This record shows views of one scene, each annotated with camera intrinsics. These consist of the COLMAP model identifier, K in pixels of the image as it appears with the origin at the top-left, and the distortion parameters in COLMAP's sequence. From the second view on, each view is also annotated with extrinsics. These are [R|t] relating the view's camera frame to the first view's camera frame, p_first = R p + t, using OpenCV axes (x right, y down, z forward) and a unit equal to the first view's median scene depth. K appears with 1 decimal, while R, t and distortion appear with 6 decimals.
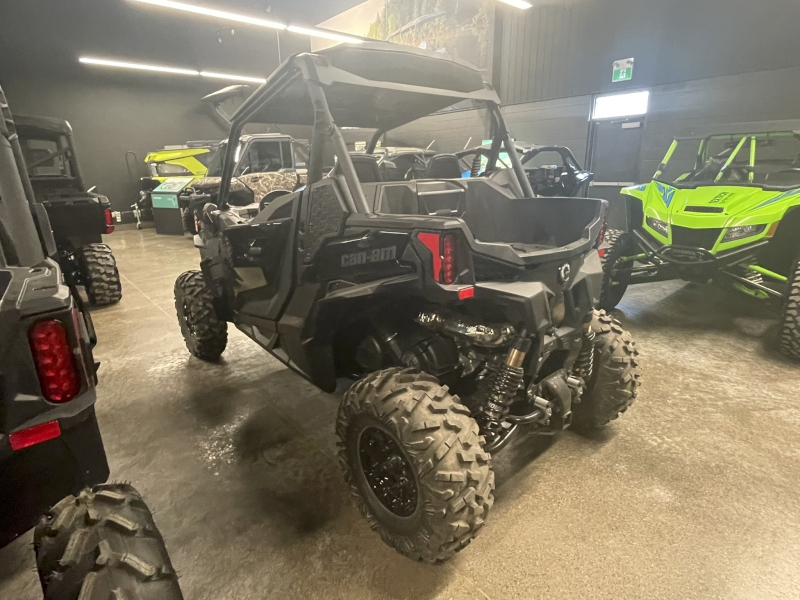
lens RADIAL K [[431.6, 0, 401.9], [0, 431.6, 303.9], [0, 0, 1]] dist [0.002511, 0.000241]
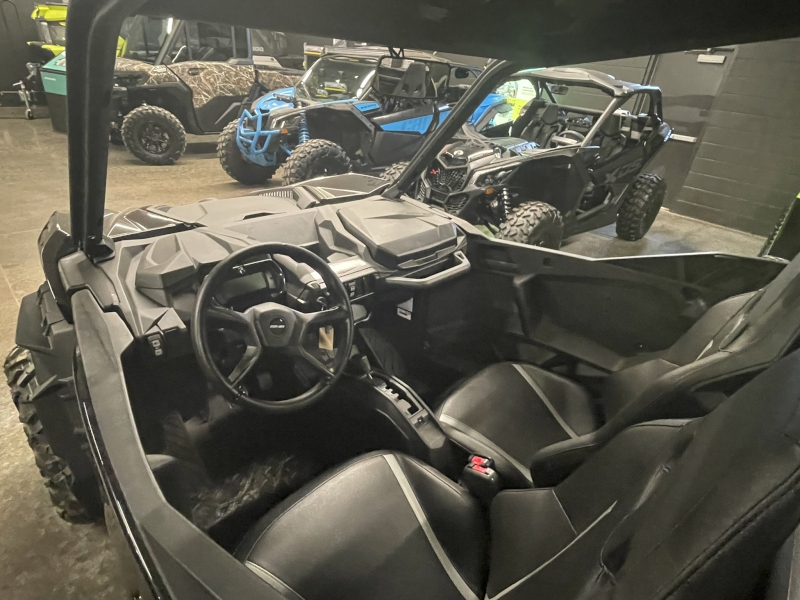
lens RADIAL K [[431.6, 0, 397.4], [0, 431.6, 297.9], [0, 0, 1]] dist [0.002511, 0.000241]
pose [[0.991733, 0.067021, 0.109428, -0.060257], [-0.087757, 0.976403, 0.197320, -0.090048], [-0.093621, -0.205292, 0.974213, 0.196734]]
